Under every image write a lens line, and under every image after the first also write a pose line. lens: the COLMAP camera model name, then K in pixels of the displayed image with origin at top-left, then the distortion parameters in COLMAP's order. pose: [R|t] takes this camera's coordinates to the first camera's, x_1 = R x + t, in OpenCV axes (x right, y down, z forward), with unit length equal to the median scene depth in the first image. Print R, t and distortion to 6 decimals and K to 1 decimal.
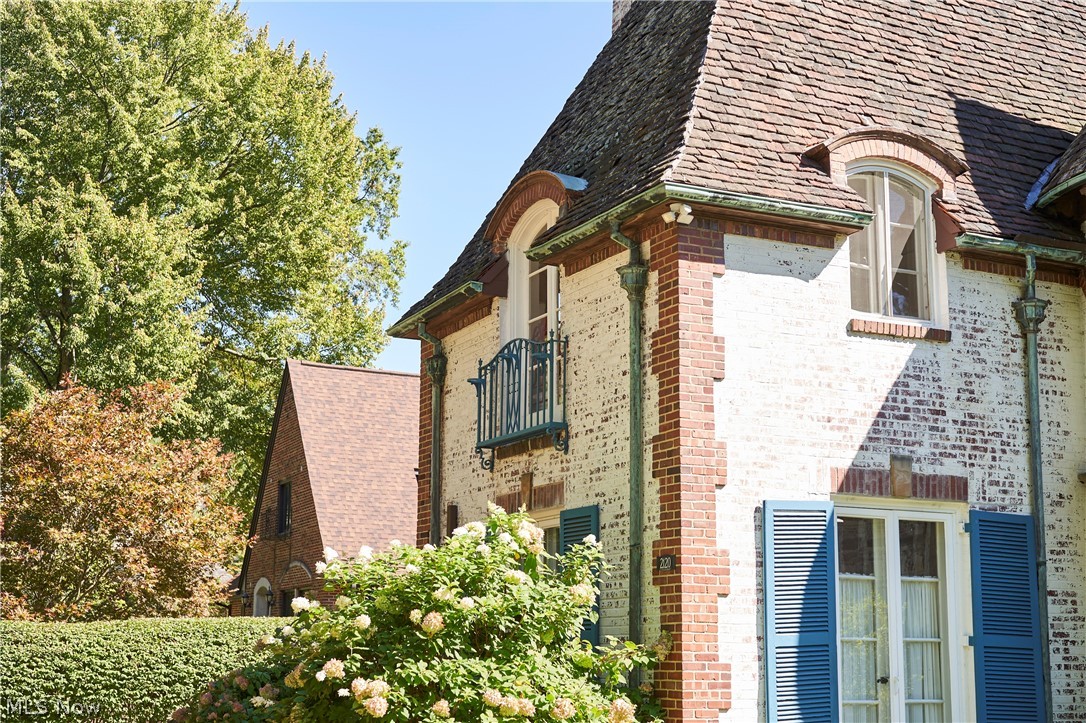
lens RADIAL K [[1543.8, 0, 543.0], [0, 1543.8, 361.5], [0, 0, 1]] dist [-0.023351, -0.001505]
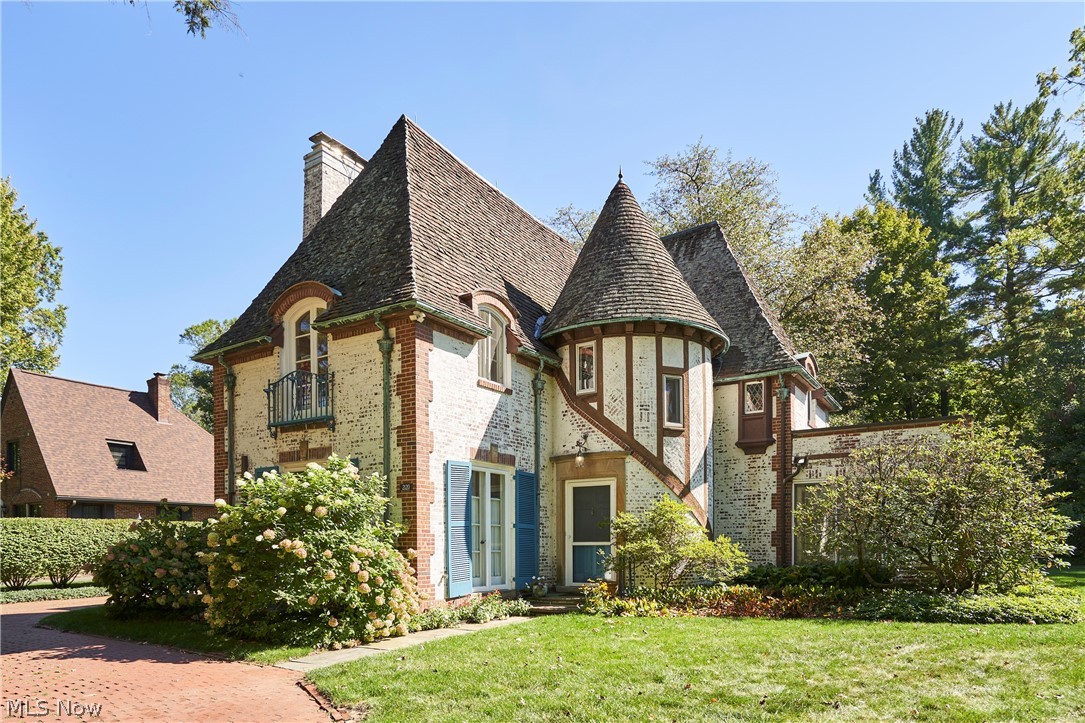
lens RADIAL K [[711.6, 0, 542.1], [0, 711.6, 552.1], [0, 0, 1]] dist [-0.001001, -0.000084]
pose [[0.851203, -0.012471, 0.524688, -0.252269], [-0.091133, 0.981019, 0.171164, 0.031382], [-0.516863, -0.193512, 0.833910, 0.068542]]
